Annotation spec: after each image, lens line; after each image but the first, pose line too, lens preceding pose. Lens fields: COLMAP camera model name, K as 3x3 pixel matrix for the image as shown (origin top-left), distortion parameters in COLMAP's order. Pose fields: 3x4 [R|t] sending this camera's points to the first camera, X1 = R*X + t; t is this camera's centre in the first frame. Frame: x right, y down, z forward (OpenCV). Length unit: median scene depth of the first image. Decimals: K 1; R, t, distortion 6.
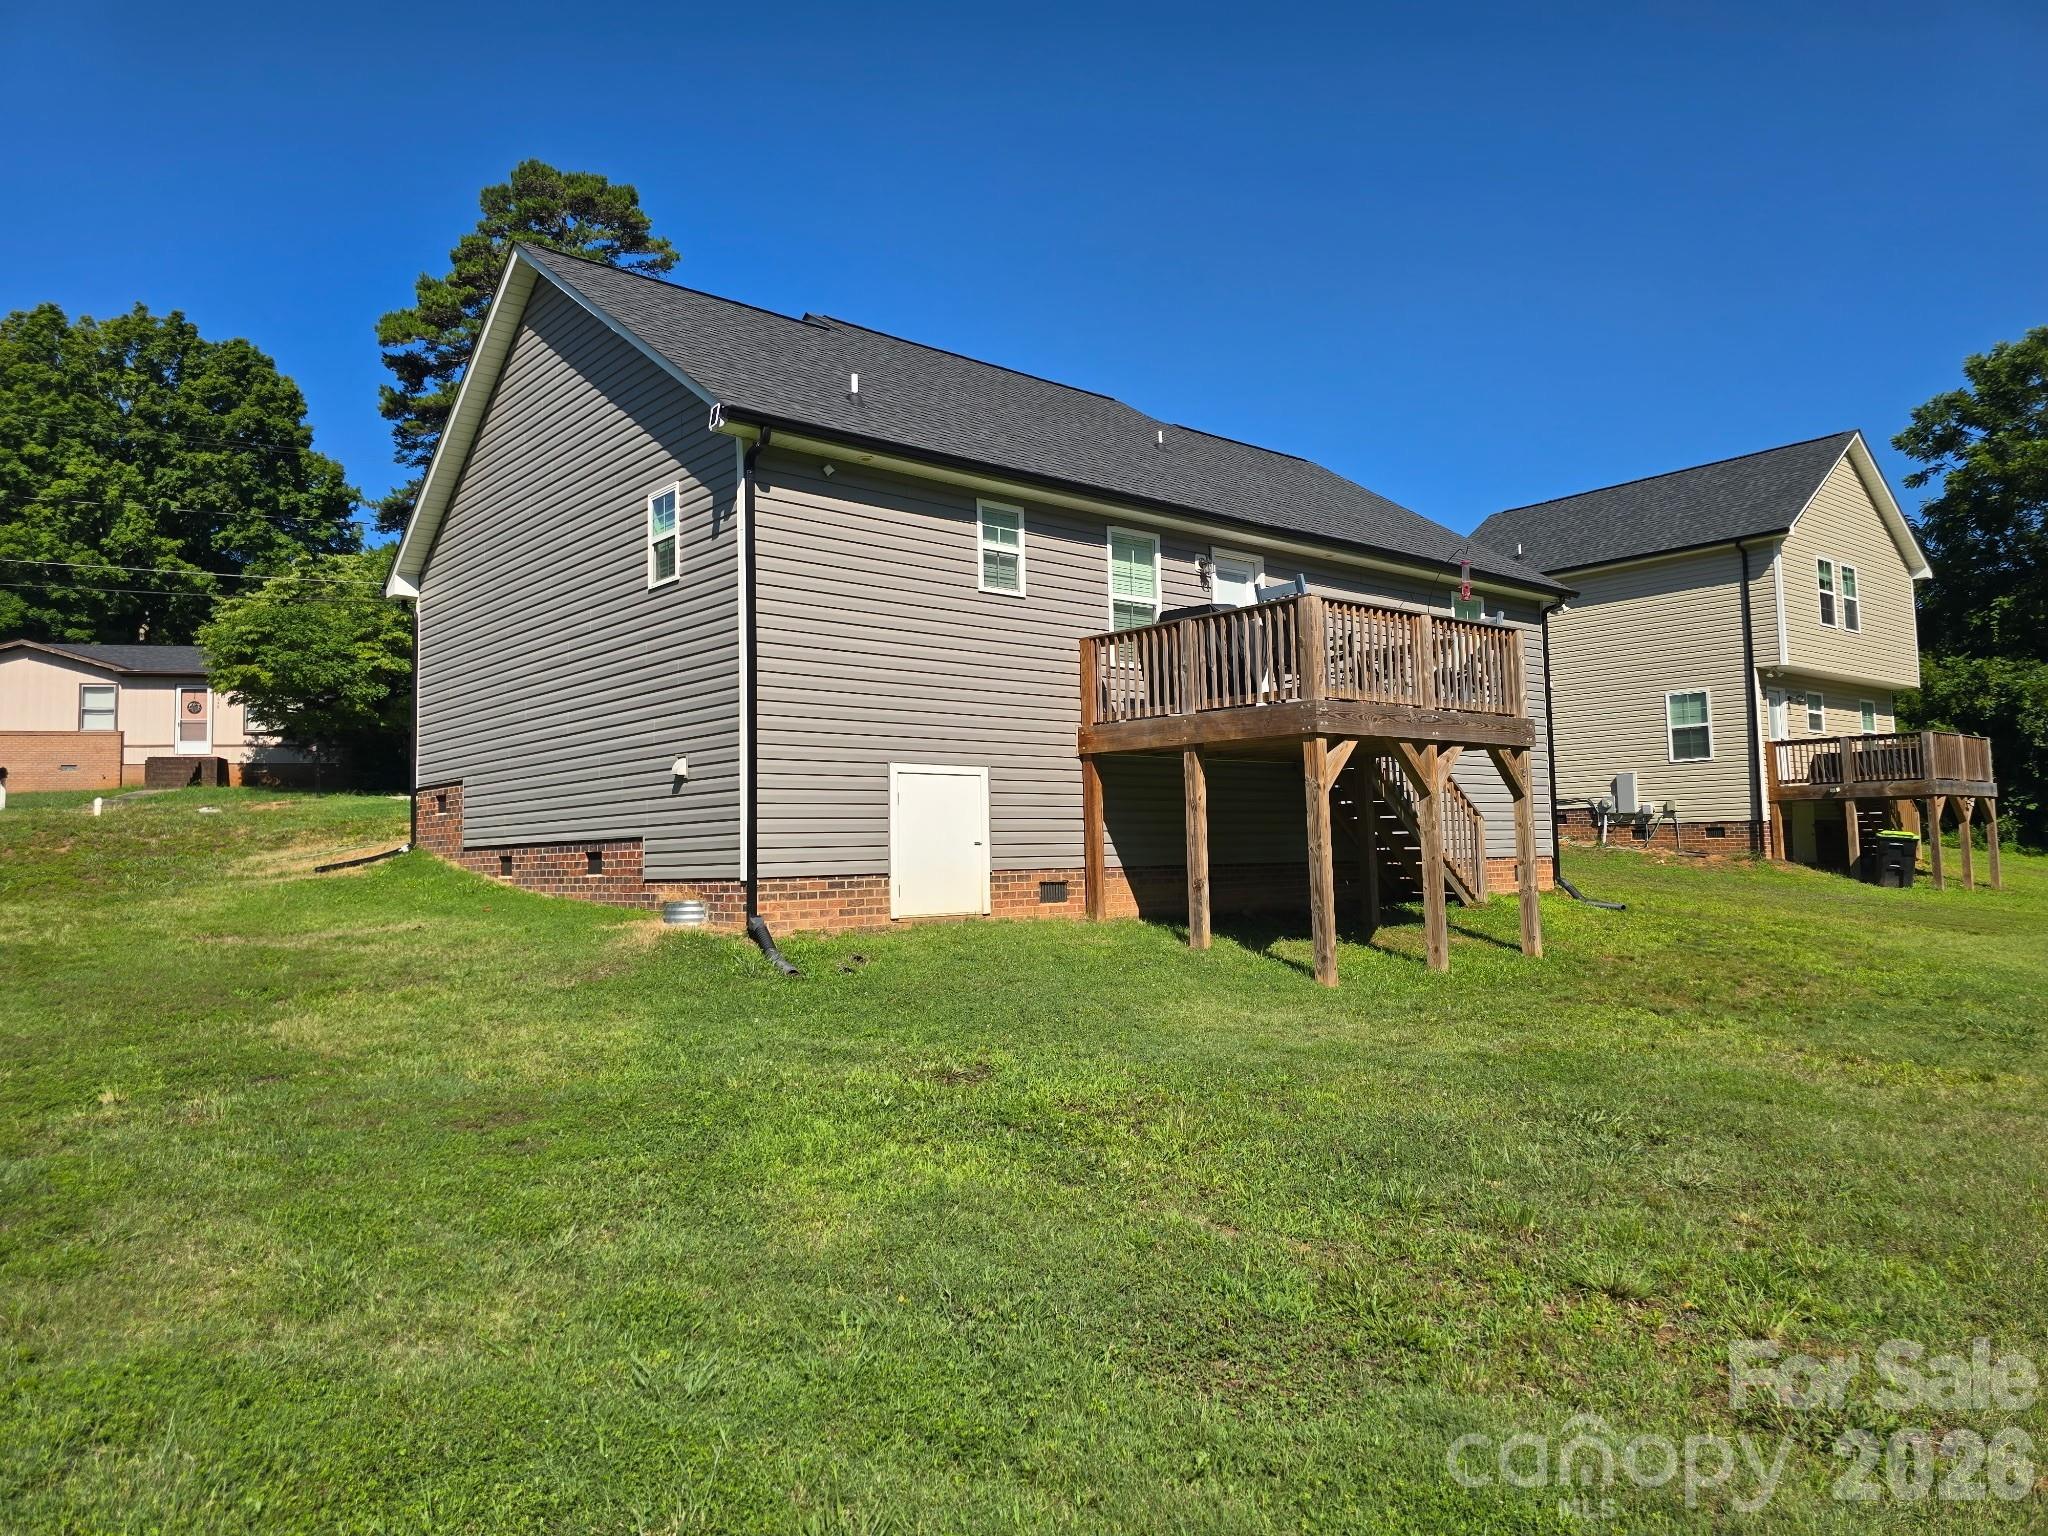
lens RADIAL K [[1342.7, 0, 1011.9], [0, 1342.7, 735.6], [0, 0, 1]] dist [0.051450, -0.042141]
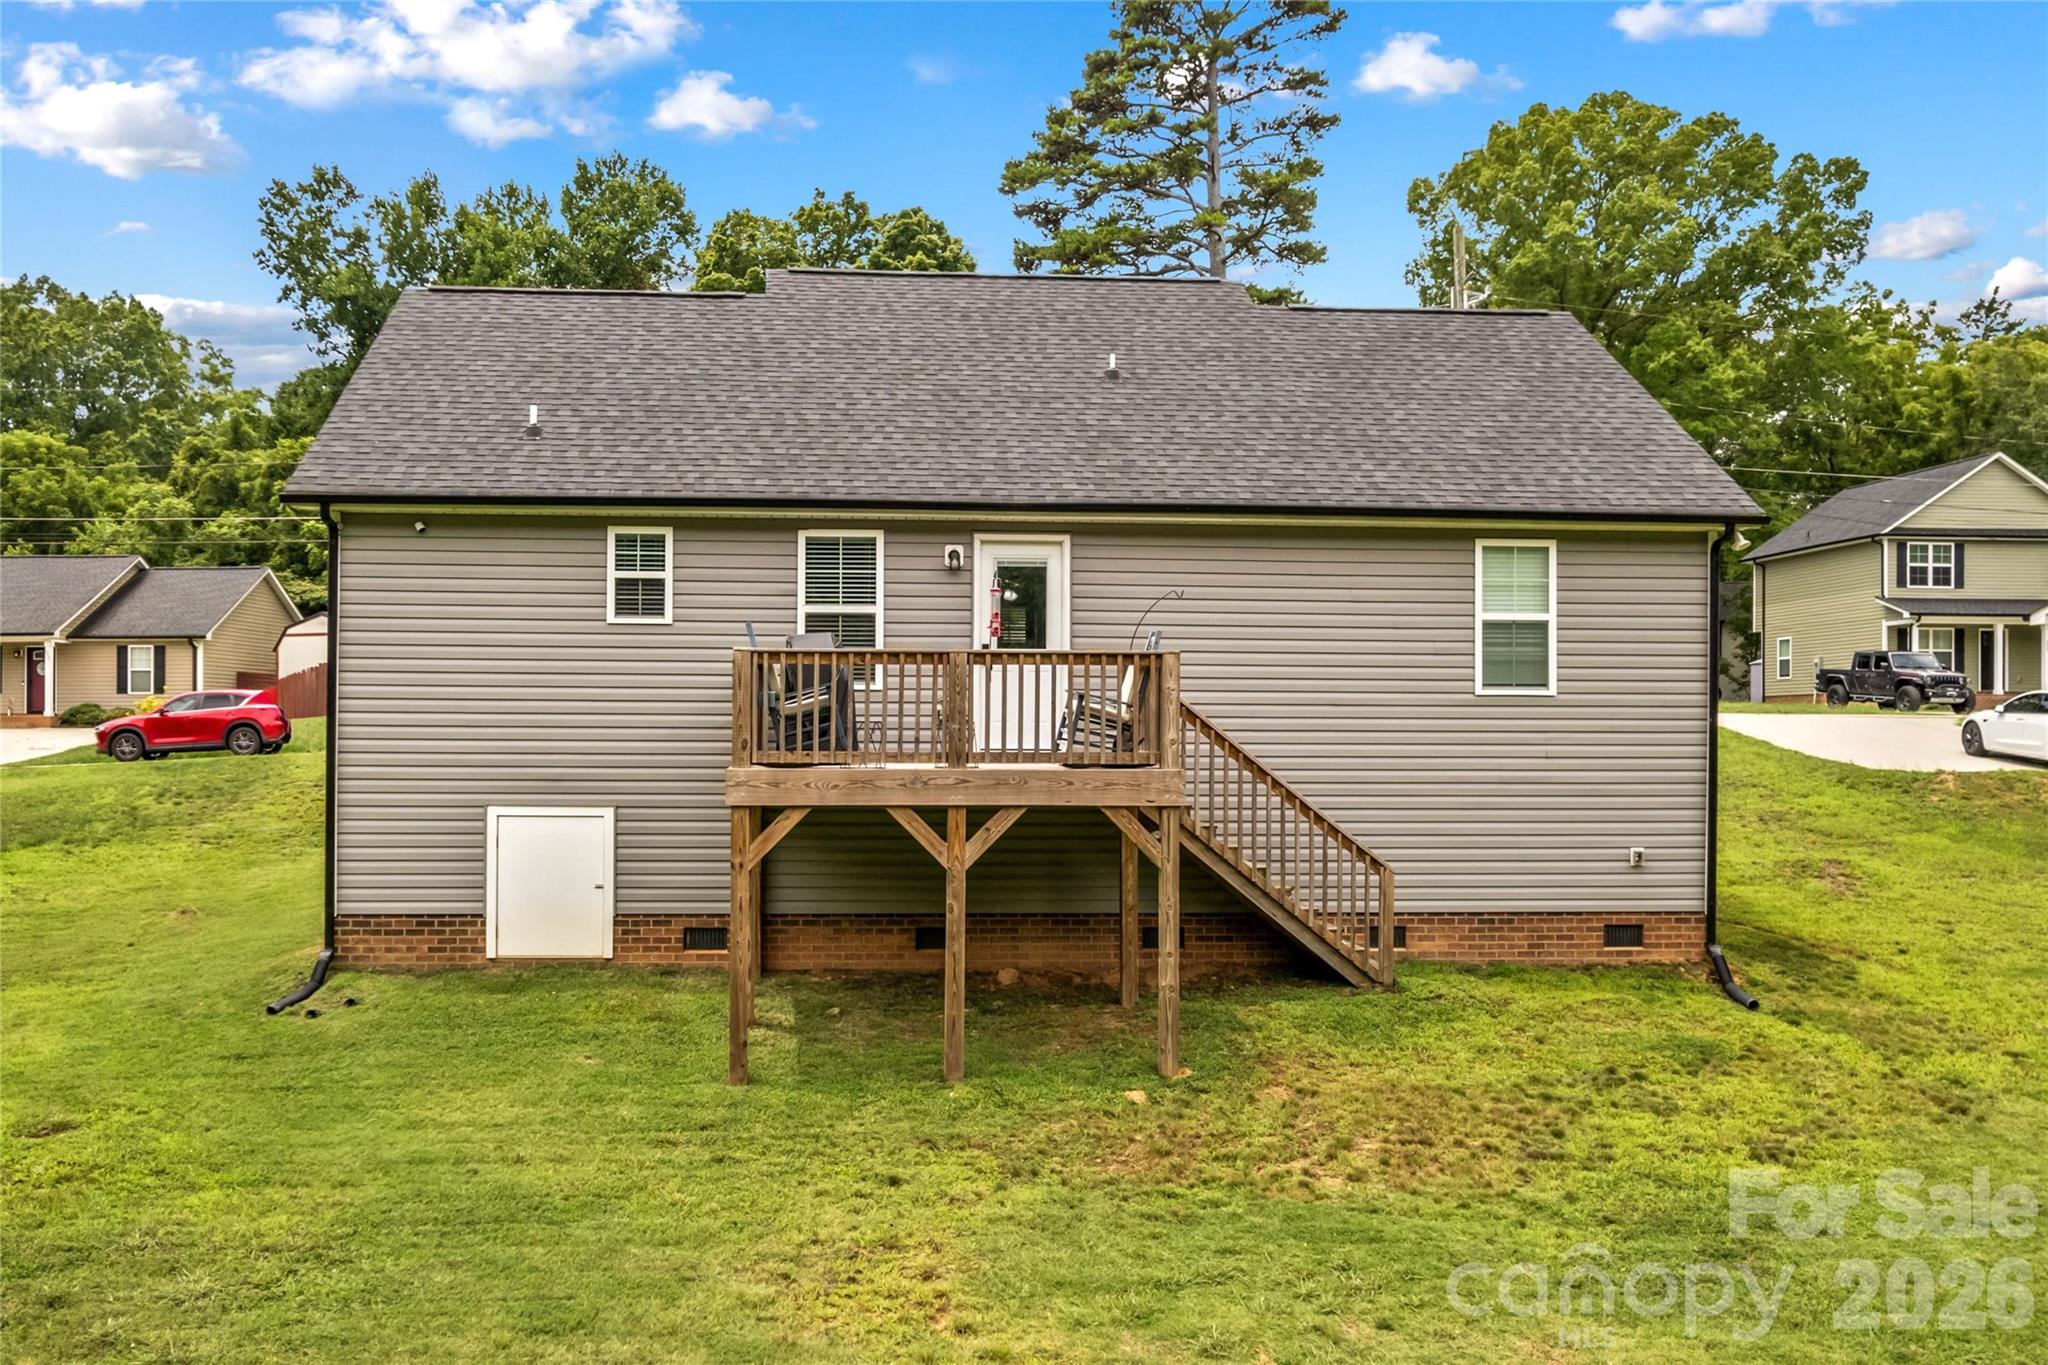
lens RADIAL K [[1751.9, 0, 1024.0], [0, 1751.9, 716.2], [0, 0, 1]] dist [-0.022457, -0.004863]
pose [[0.811807, 0.014513, -0.583745, 0.962604], [0.030168, 0.997314, 0.066750, -0.117989], [0.583145, -0.071798, 0.809189, 0.161580]]
